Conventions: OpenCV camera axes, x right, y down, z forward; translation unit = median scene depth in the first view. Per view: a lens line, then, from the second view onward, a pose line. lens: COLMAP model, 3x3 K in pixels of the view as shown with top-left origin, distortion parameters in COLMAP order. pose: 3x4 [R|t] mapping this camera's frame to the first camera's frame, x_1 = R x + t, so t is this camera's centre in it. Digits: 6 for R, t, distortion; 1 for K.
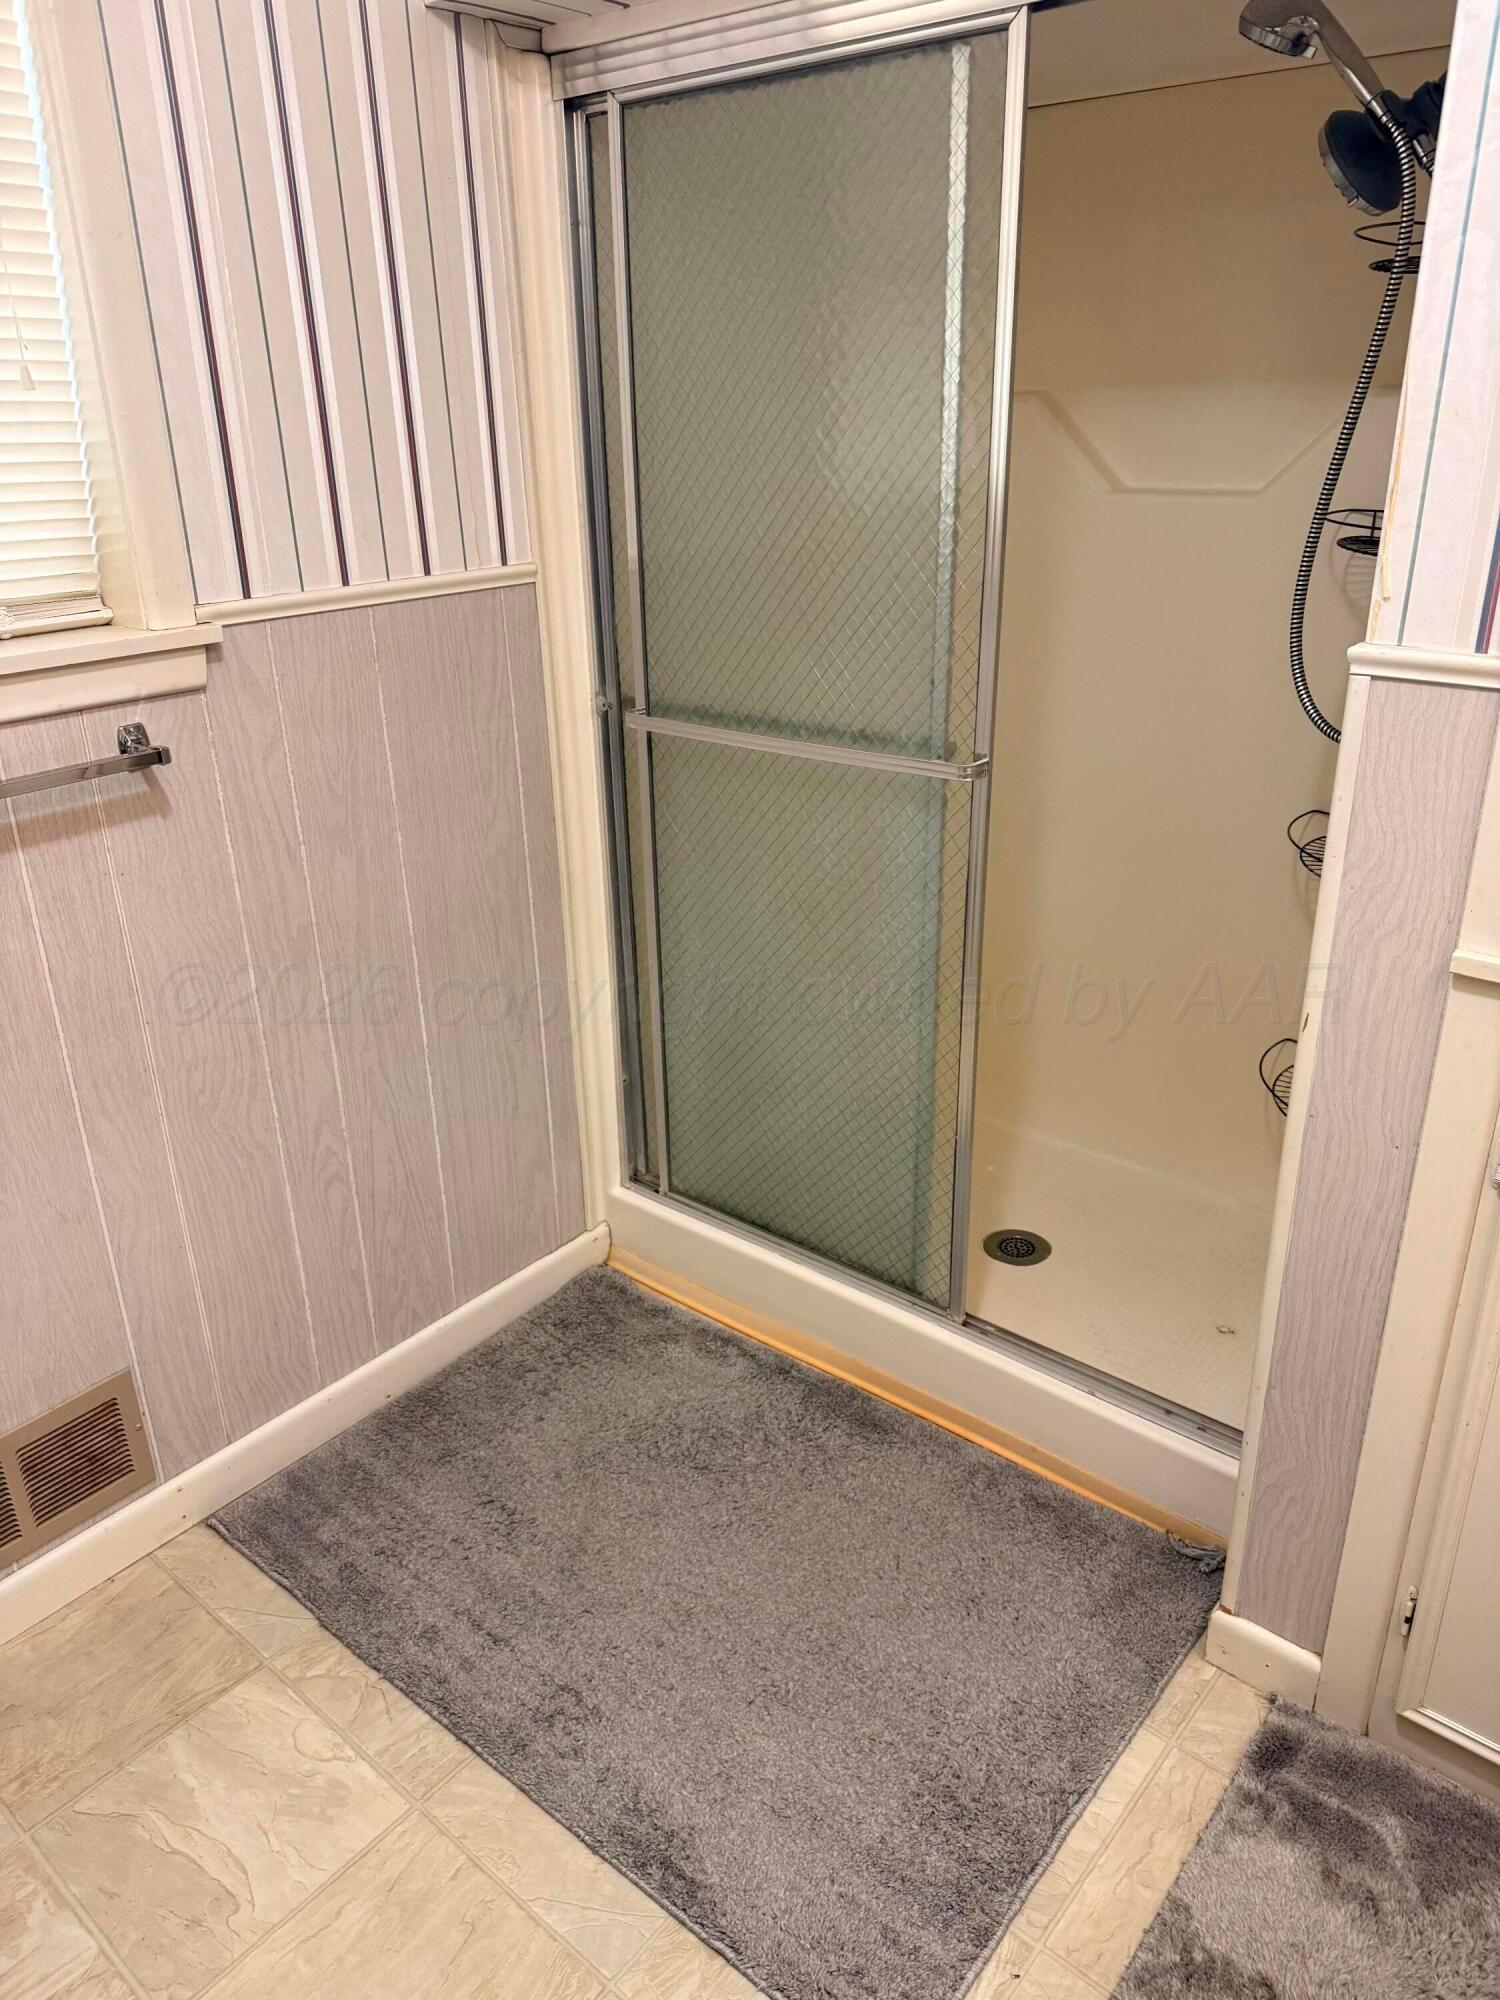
lens RADIAL K [[1402.3, 0, 750.0], [0, 1402.3, 1000.0], [0, 0, 1]] dist [-0.027671, -0.003619]
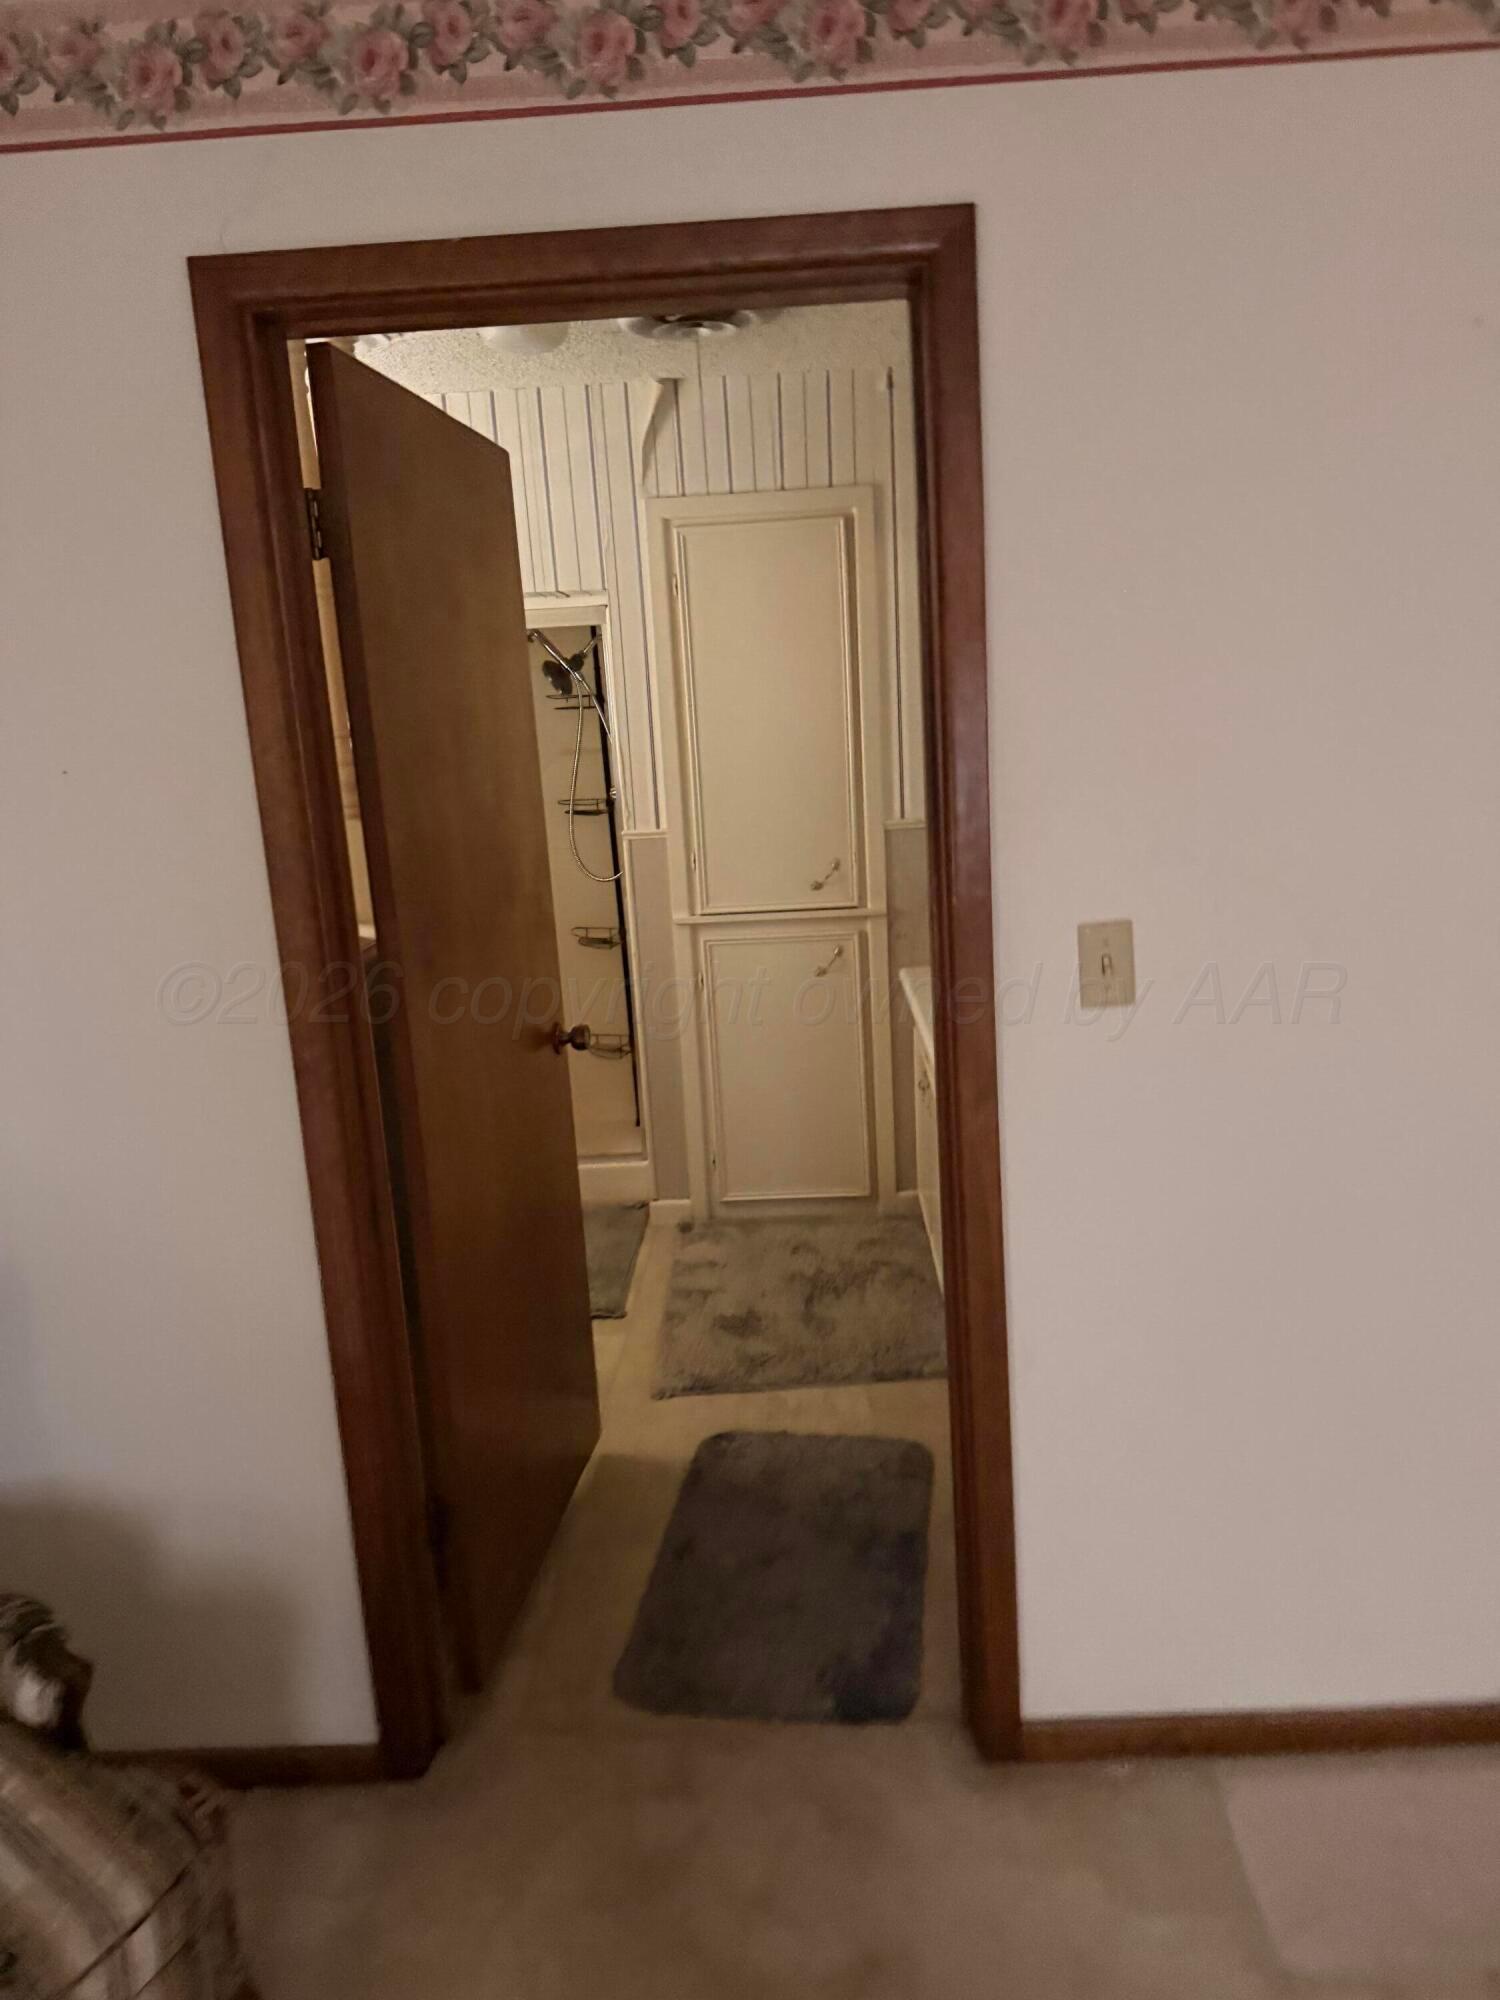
lens RADIAL K [[1401.7, 0, 749.6], [0, 1401.7, 1019.0], [0, 0, 1]] dist [-0.024821, -0.004245]
pose [[0.788863, -0.148048, 0.596471, -0.886610], [0.272216, 0.954323, -0.123151, 0.426089], [-0.550994, 0.259518, 0.793131, -1.086362]]
